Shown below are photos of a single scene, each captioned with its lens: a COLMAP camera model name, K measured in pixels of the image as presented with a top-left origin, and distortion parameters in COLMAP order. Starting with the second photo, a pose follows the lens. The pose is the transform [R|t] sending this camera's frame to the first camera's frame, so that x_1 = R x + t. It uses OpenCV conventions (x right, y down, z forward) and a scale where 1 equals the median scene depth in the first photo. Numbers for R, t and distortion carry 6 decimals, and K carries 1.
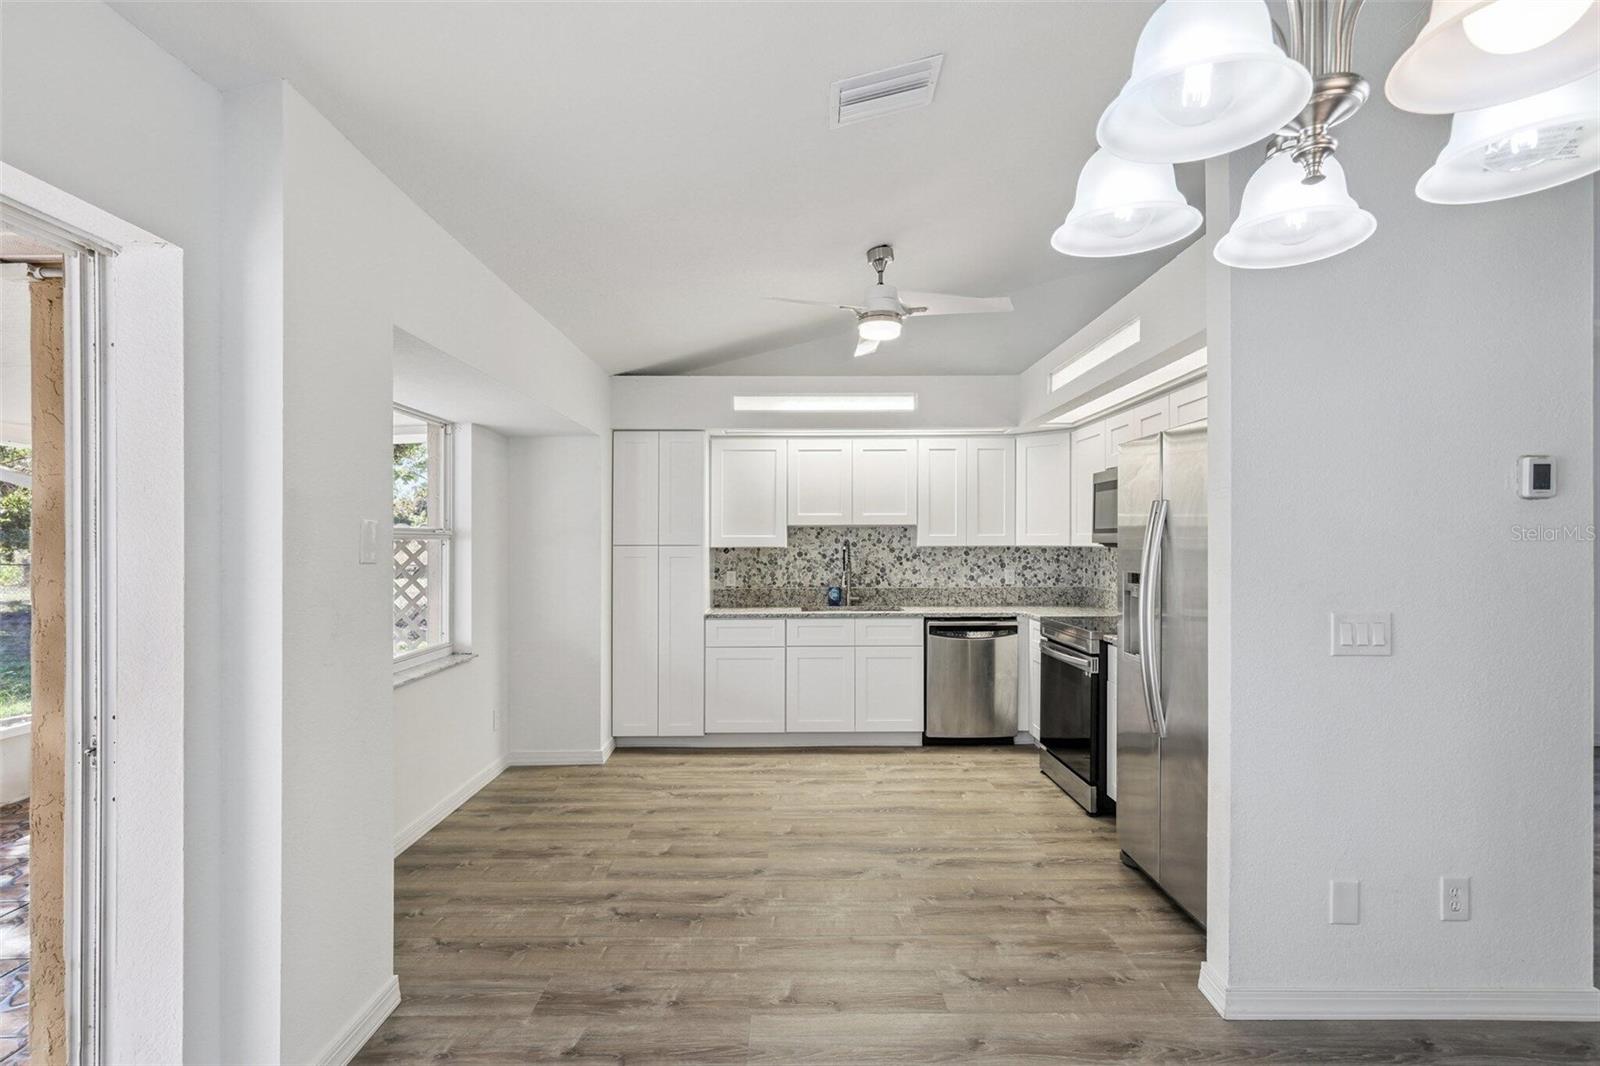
lens RADIAL K [[764.1, 0, 799.2], [0, 764.1, 540.7], [0, 0, 1]] dist [0.028192, 0.000377]
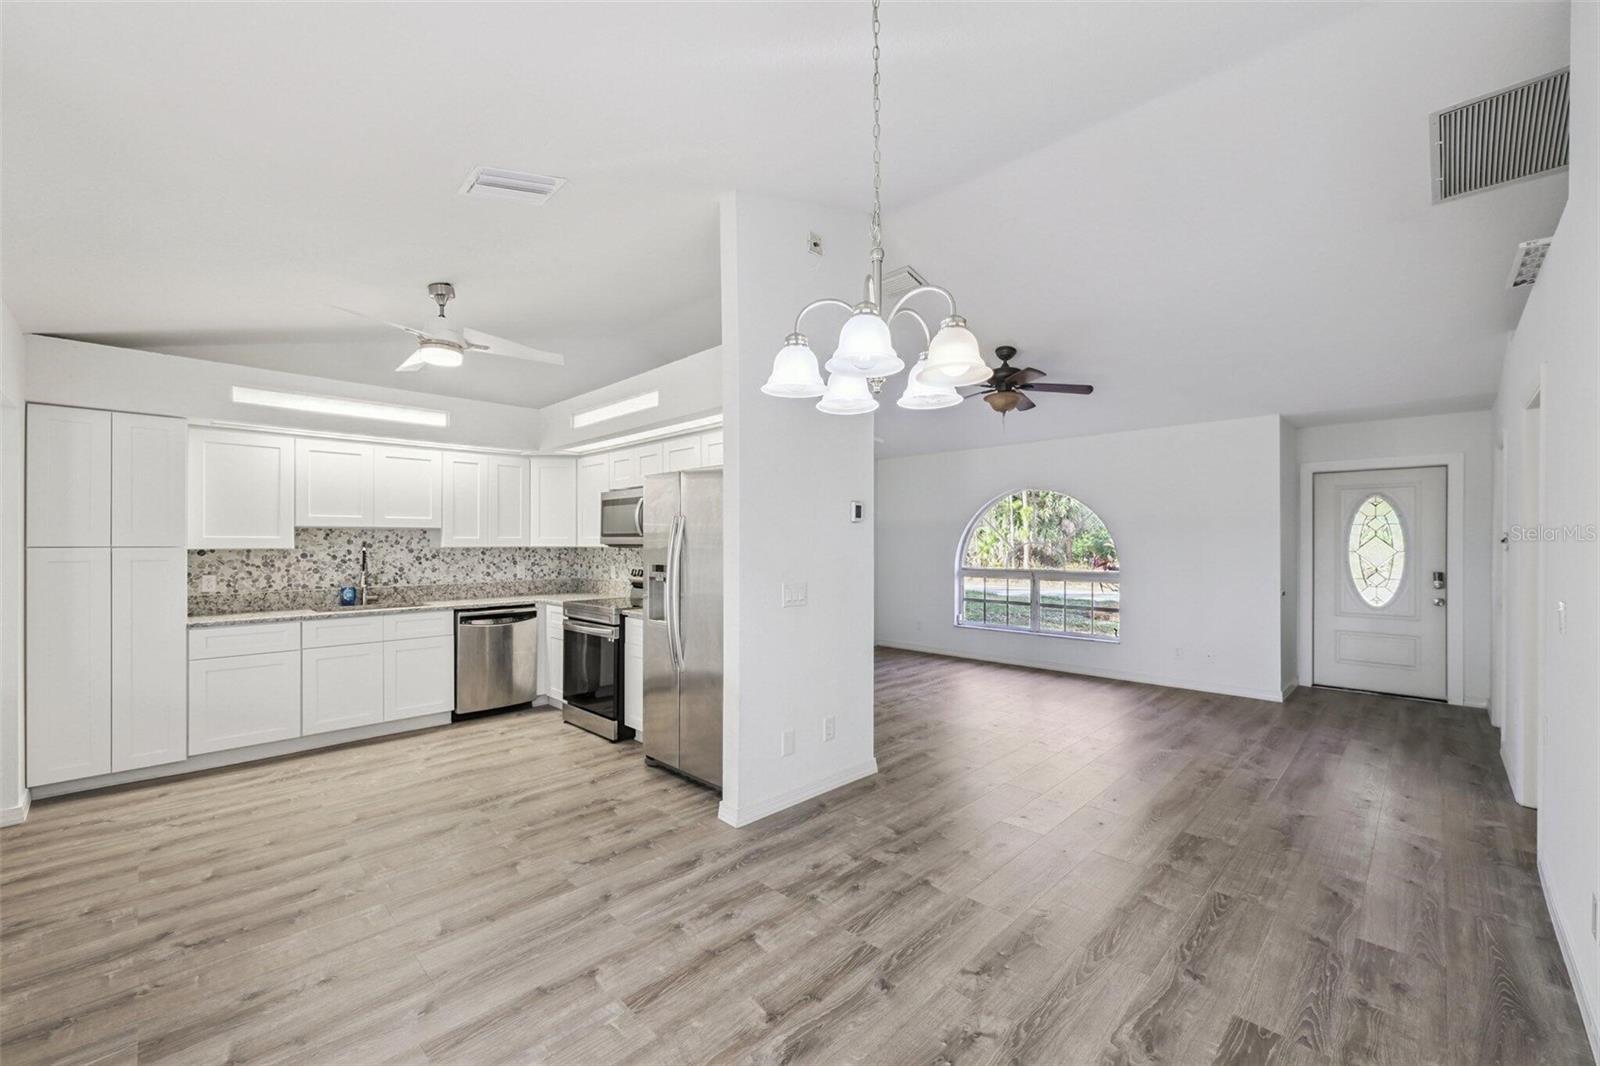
lens RADIAL K [[643.4, 0, 784.7], [0, 643.4, 546.2], [0, 0, 1]] dist [0.006913, 0.001389]
pose [[0.725574, -0.004257, 0.688131, -0.169079], [-0.001295, 0.999971, 0.007551, -0.002351], [-0.688143, -0.006370, 0.725547, -0.039379]]
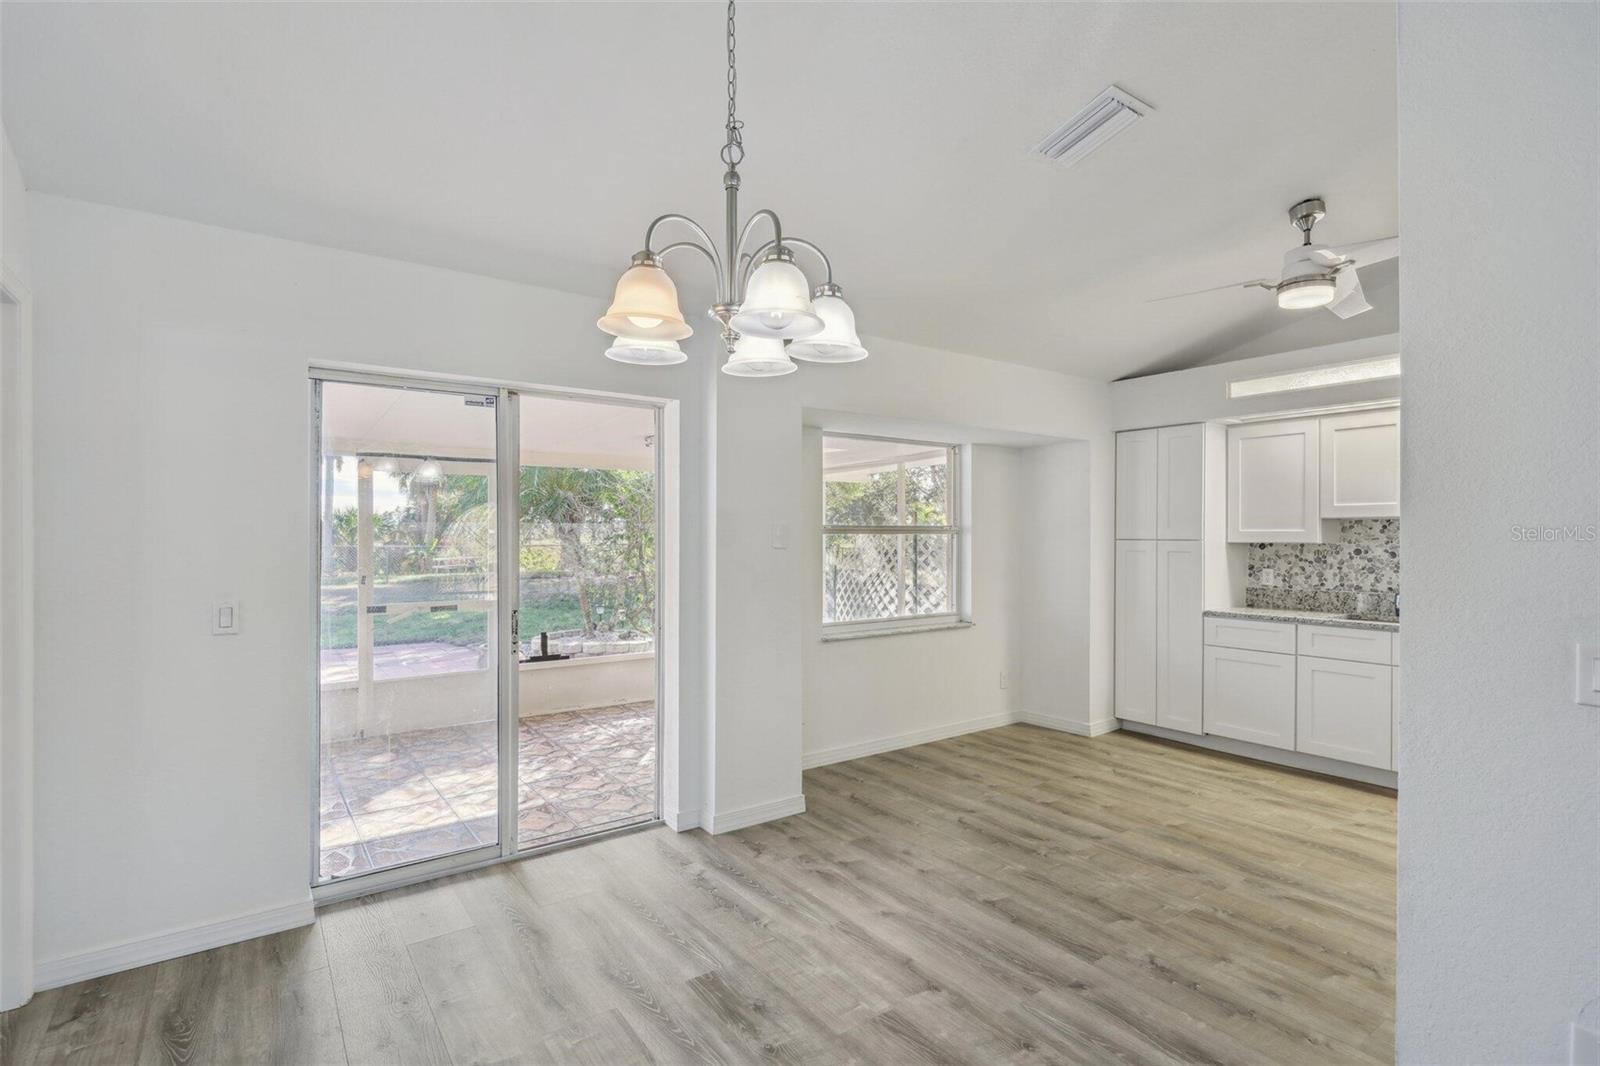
lens RADIAL K [[764.1, 0, 802.3], [0, 764.1, 536.7], [0, 0, 1]] dist [0.028192, 0.000377]
pose [[0.603718, 0.005952, -0.797176, 0.428996], [-0.002498, 0.999981, 0.005574, -0.003025], [0.797194, -0.001374, 0.603721, 0.001511]]
